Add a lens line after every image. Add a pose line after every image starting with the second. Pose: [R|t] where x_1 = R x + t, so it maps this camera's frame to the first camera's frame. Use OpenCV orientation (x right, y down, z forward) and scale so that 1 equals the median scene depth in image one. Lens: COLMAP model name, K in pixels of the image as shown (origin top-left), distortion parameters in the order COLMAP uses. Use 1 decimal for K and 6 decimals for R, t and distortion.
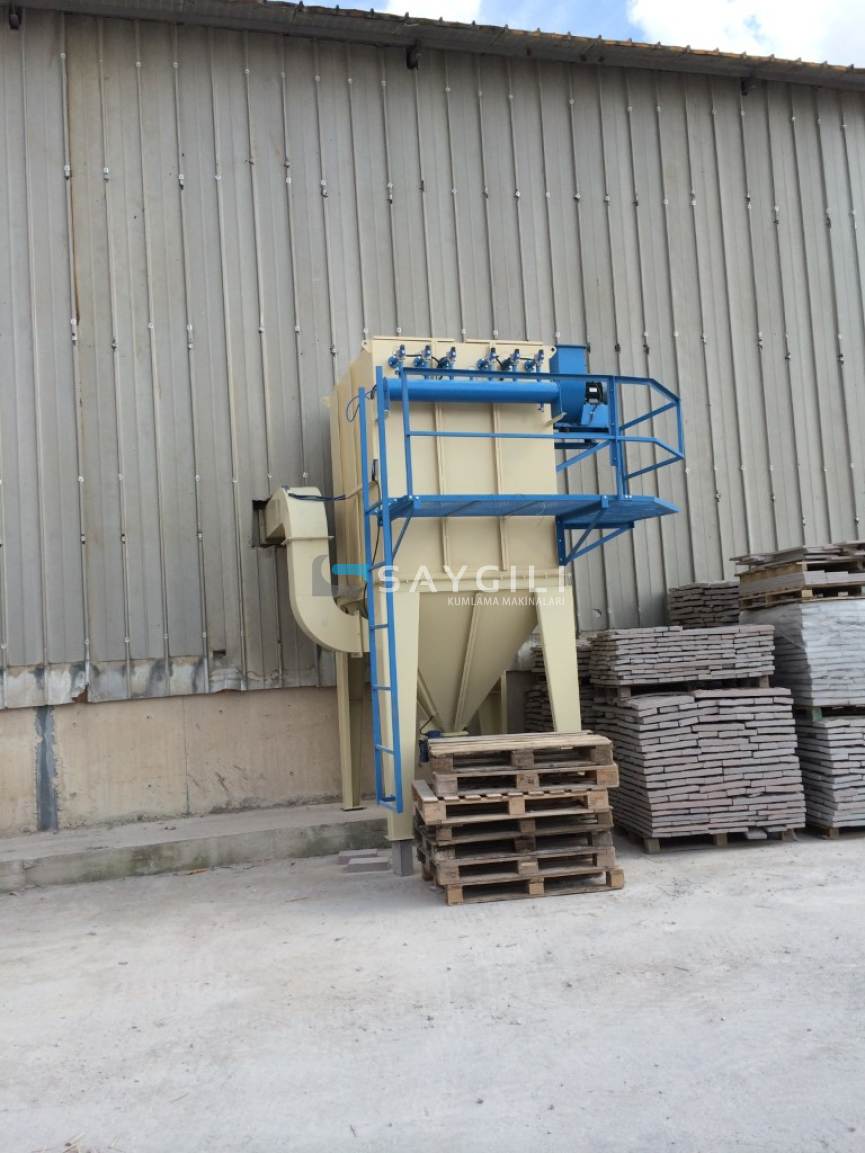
lens RADIAL K [[987.6, 0, 432.4], [0, 987.6, 569.9], [0, 0, 1]] dist [0.102726, -0.155449]
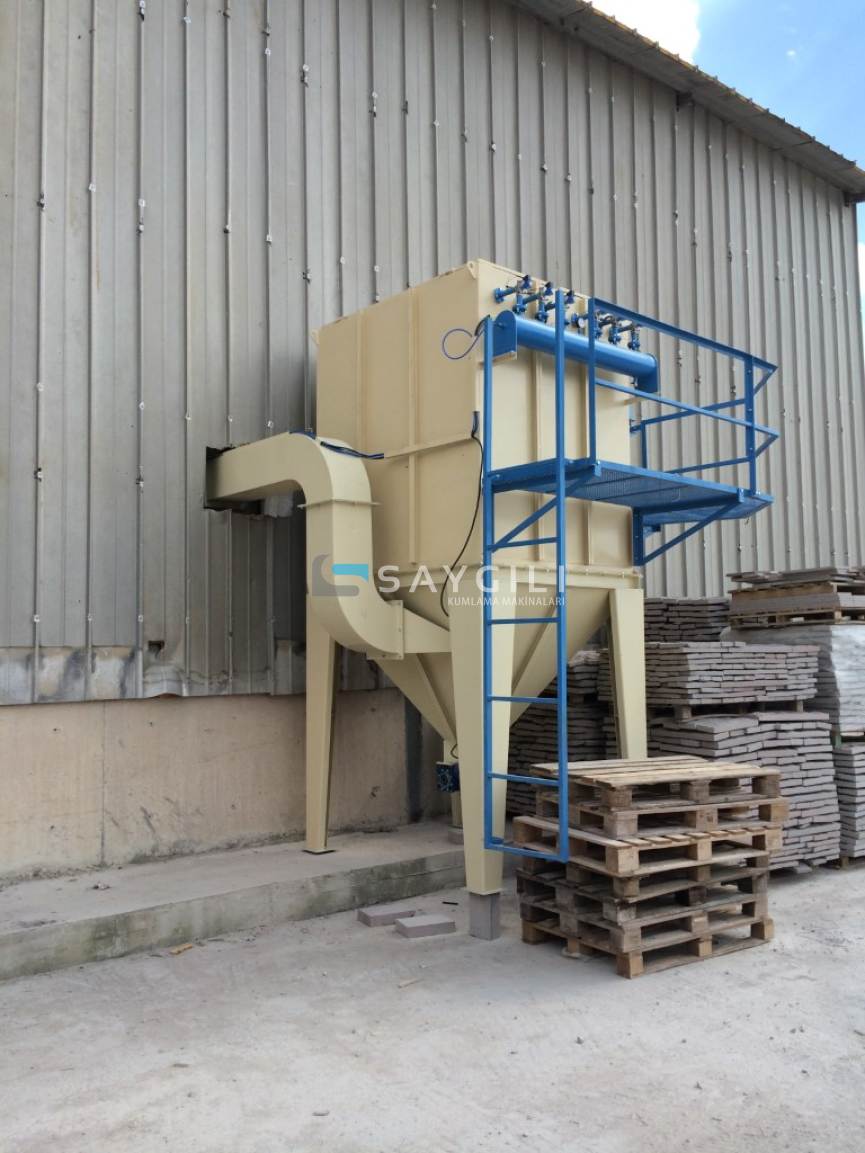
lens RADIAL K [[987.6, 0, 432.4], [0, 987.6, 569.9], [0, 0, 1]] dist [0.102726, -0.155449]
pose [[0.909914, 0.084425, 0.406113, -0.383839], [-0.077372, 0.996430, -0.033788, 0.042956], [-0.407516, -0.000678, 0.913198, 0.273983]]
